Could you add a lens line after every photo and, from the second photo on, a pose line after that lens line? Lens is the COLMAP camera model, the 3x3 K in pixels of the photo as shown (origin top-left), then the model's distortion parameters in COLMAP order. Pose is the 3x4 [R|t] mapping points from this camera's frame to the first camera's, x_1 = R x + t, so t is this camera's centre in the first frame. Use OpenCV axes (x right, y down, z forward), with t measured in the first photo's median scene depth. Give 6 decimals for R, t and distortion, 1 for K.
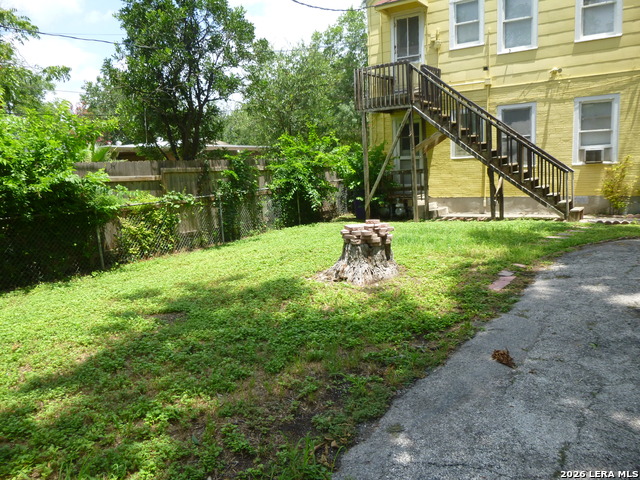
lens RADIAL K [[488.0, 0, 320.0], [0, 488.0, 240.0], [0, 0, 1]] dist [-0.041897, 0.009091]
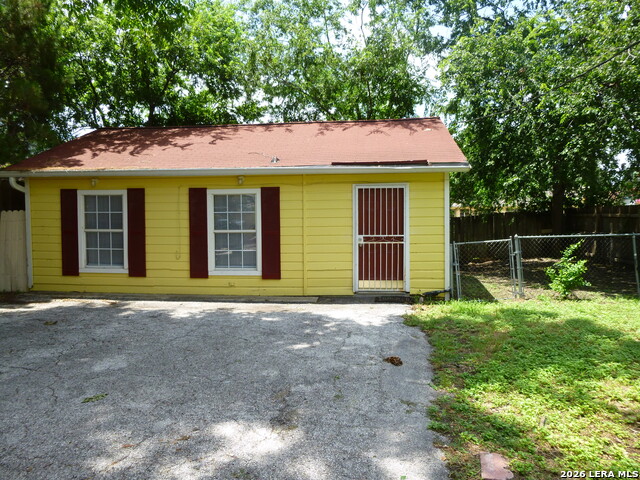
lens RADIAL K [[488.0, 0, 320.0], [0, 488.0, 240.0], [0, 0, 1]] dist [-0.041897, 0.009091]
pose [[-0.895075, 0.075278, -0.439516, 0.927819], [-0.009102, 0.982358, 0.186790, -0.299687], [0.445823, 0.171192, -0.878598, 1.653956]]
